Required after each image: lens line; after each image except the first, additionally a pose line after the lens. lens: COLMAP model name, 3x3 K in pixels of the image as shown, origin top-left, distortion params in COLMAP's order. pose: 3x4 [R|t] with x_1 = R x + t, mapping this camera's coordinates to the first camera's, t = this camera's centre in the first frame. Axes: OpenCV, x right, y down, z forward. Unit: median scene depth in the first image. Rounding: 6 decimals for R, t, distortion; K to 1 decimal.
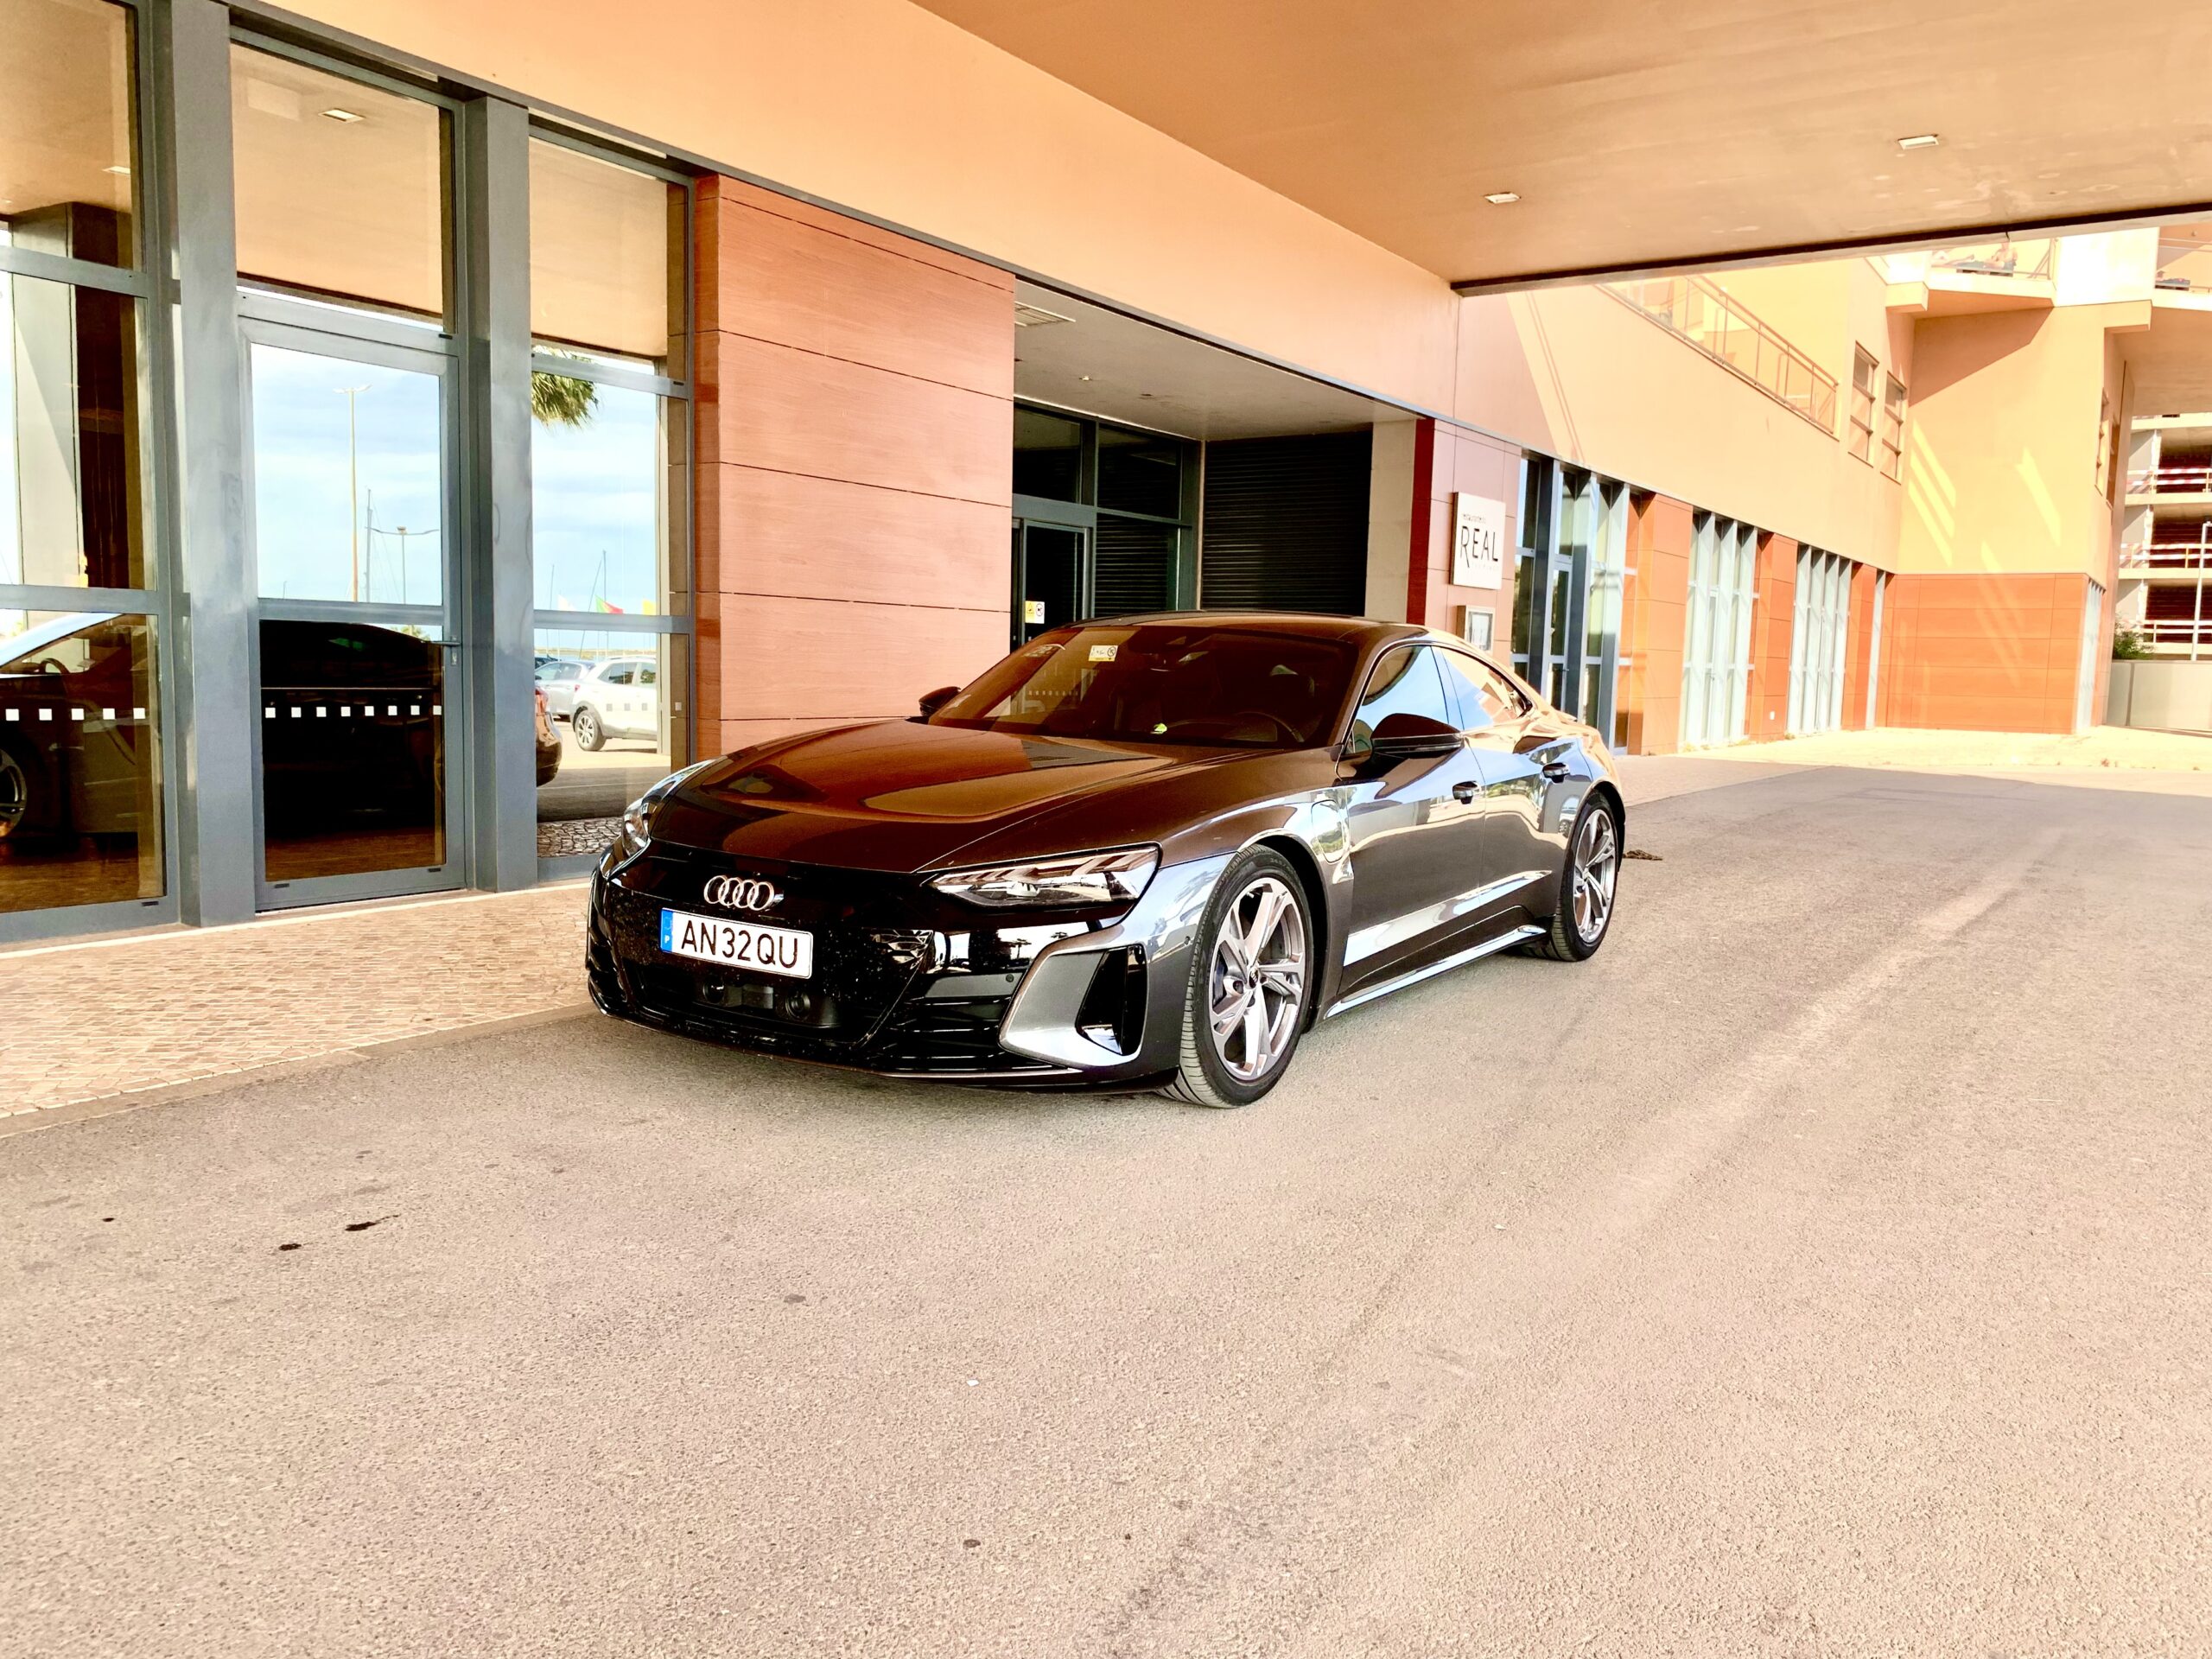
lens RADIAL K [[1684.8, 0, 1098.7], [0, 1684.8, 843.6], [0, 0, 1]] dist [0.013219, -0.004046]
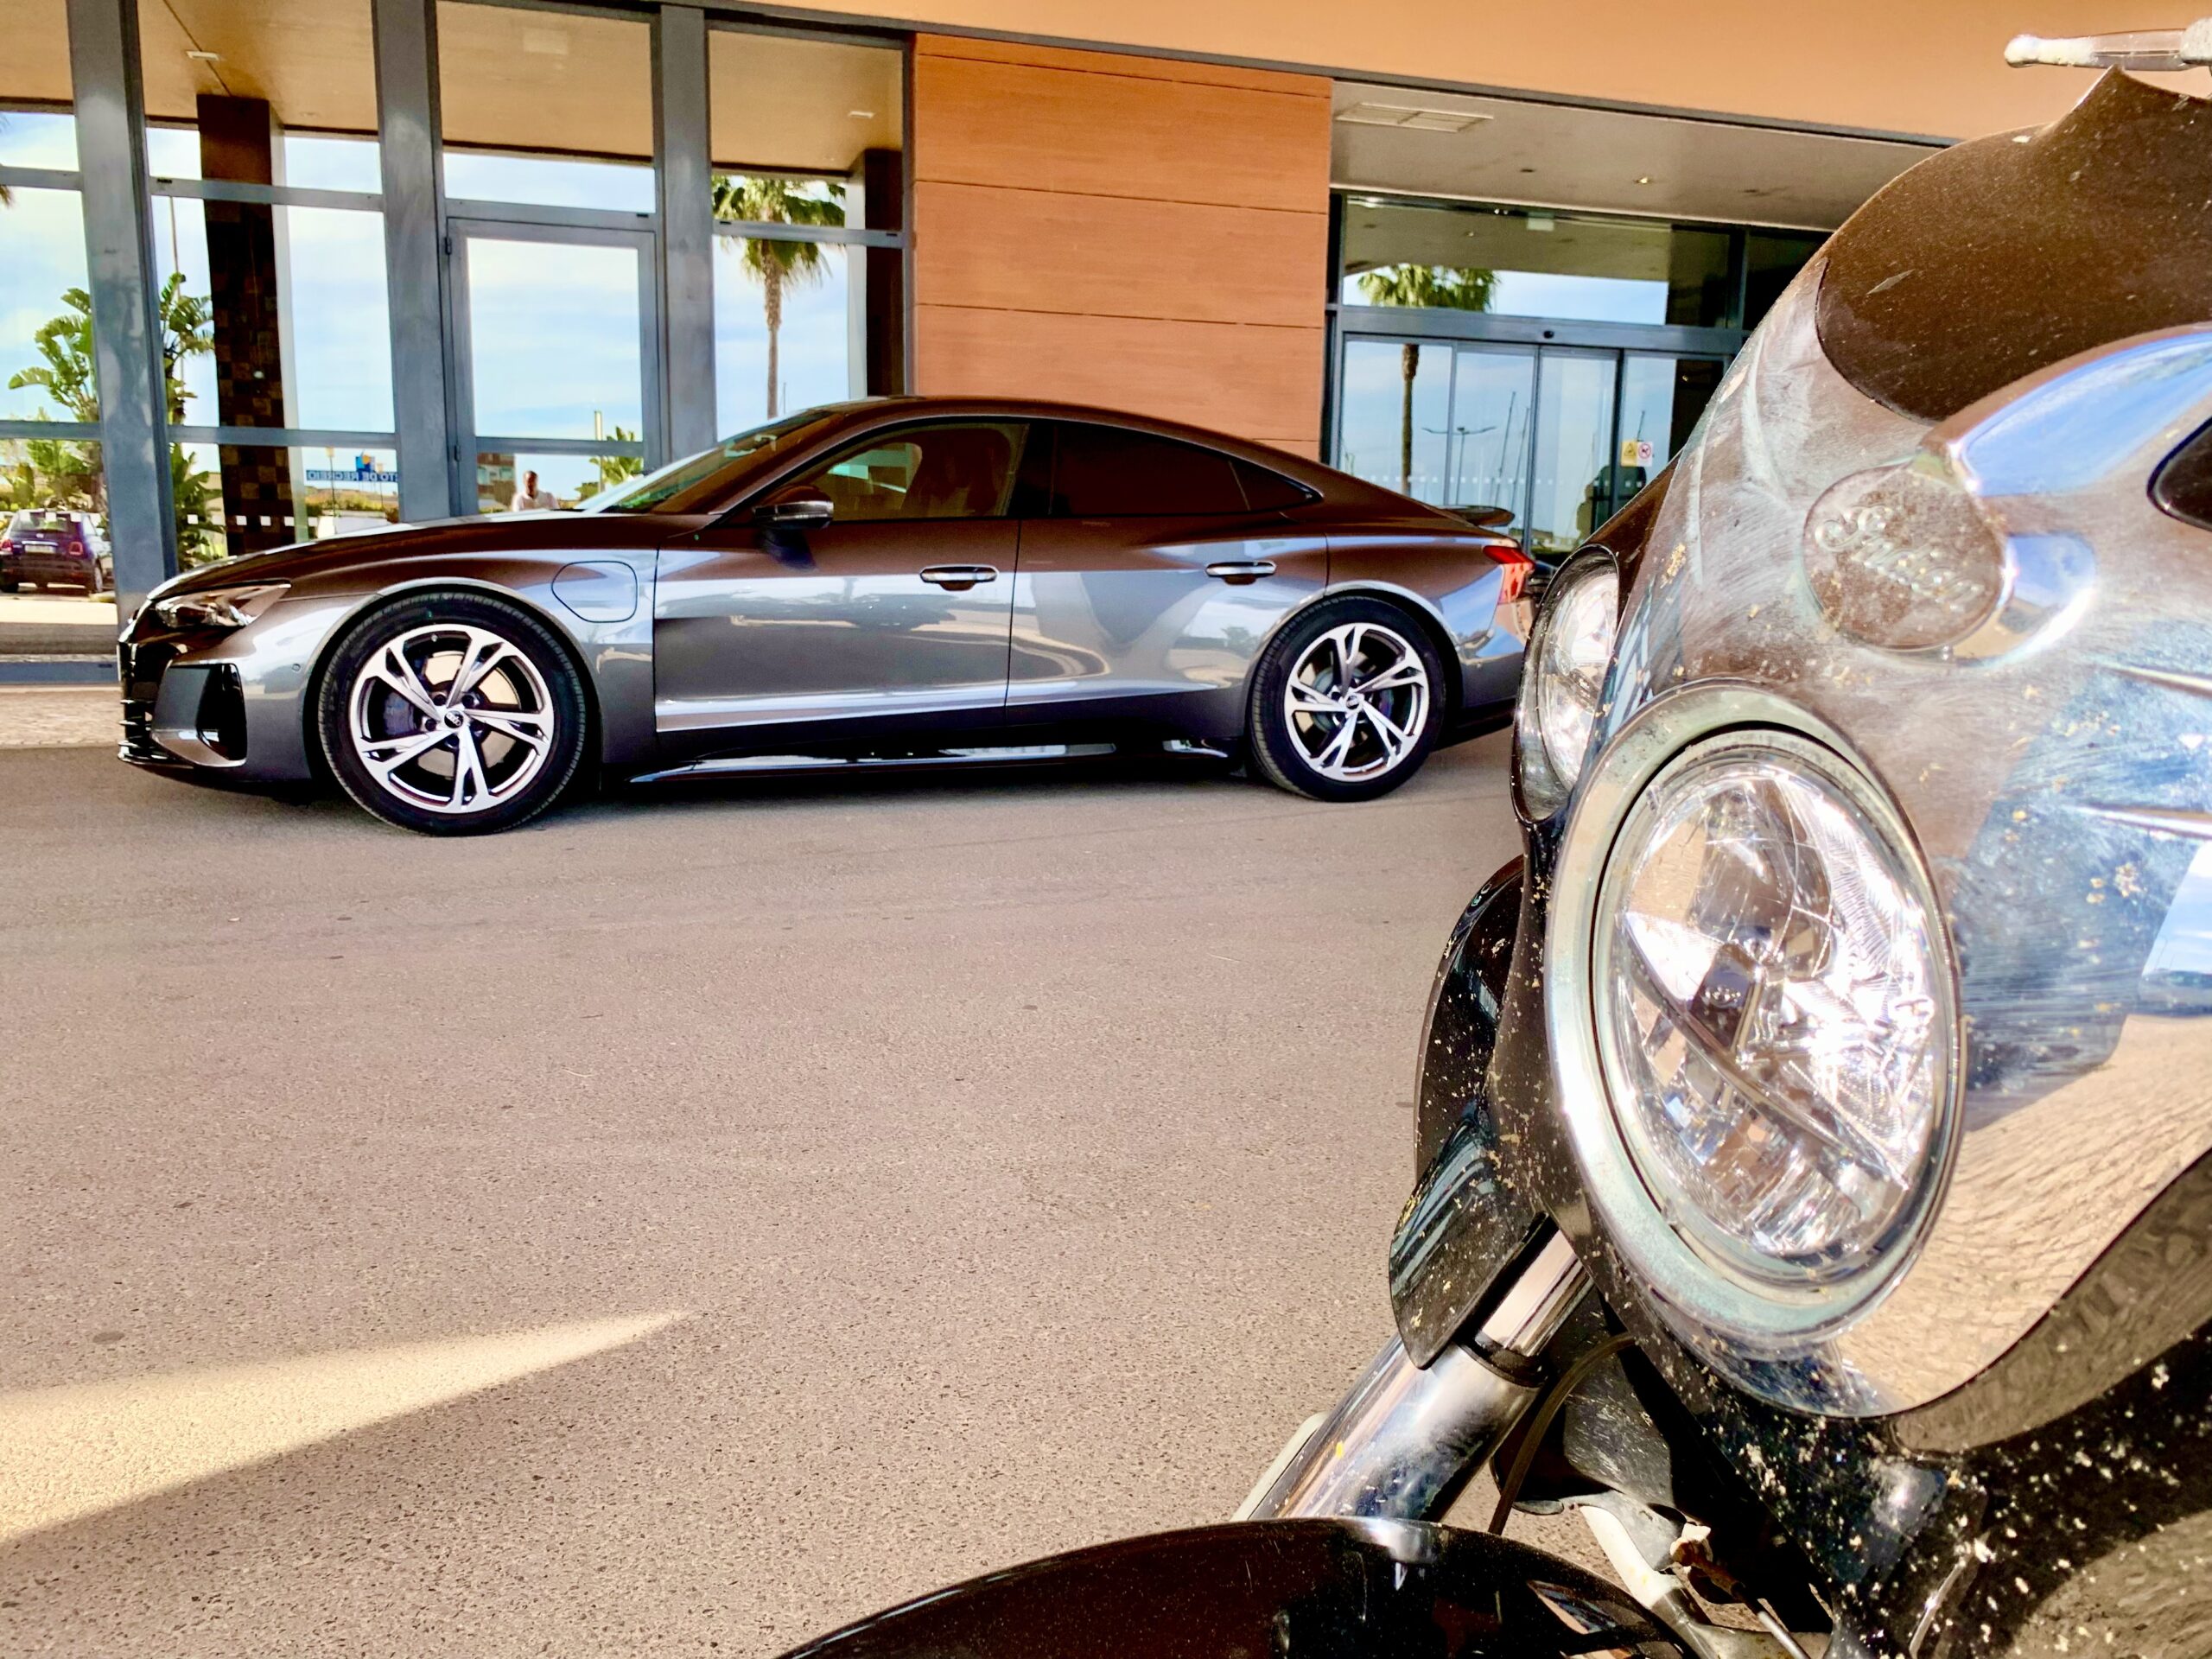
lens RADIAL K [[1681.6, 0, 1090.7], [0, 1681.6, 812.8], [0, 0, 1]] dist [0.014638, -0.013411]
pose [[0.786749, 0.092885, -0.610245, 0.724998], [-0.064513, 0.995572, 0.068363, 0.026064], [0.613893, -0.014416, 0.789258, 0.266546]]
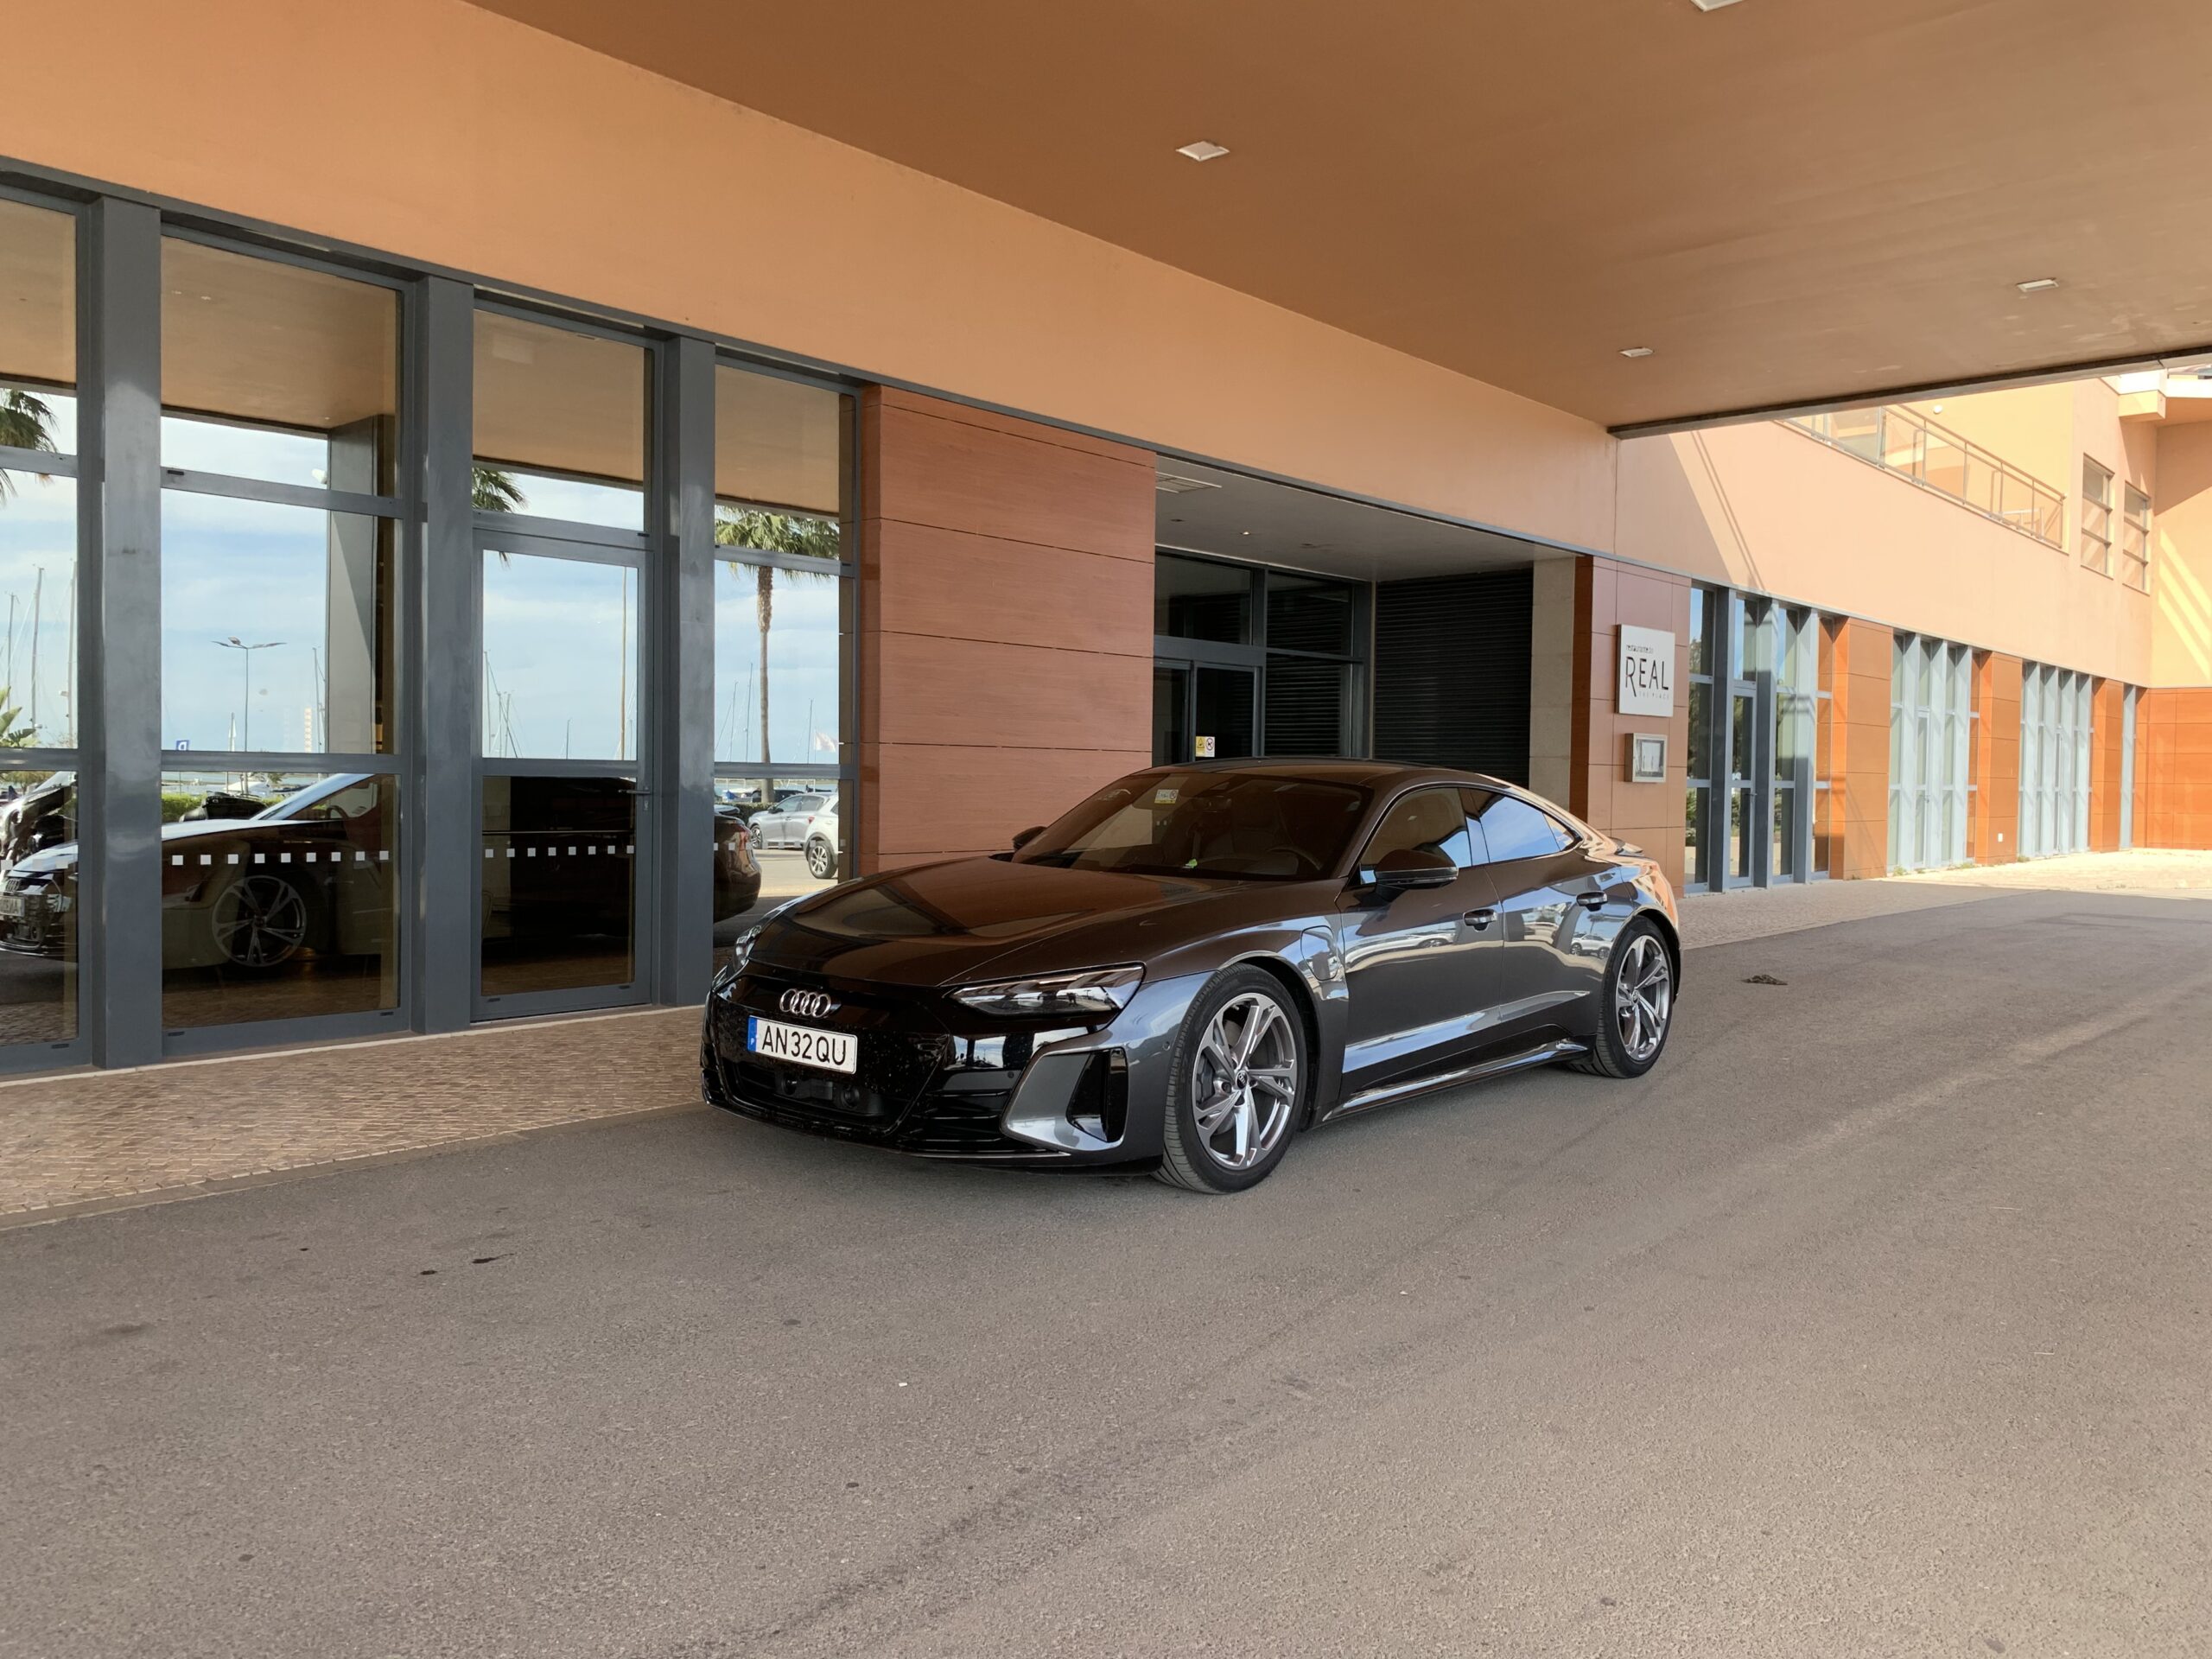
lens RADIAL K [[1681.6, 0, 1090.7], [0, 1681.6, 812.8], [0, 0, 1]] dist [0.014638, -0.013411]
pose [[0.989335, -0.010413, -0.145287, 0.107038], [-0.003071, 0.995729, -0.092277, 0.002415], [0.145627, 0.091739, 0.985077, -0.115646]]
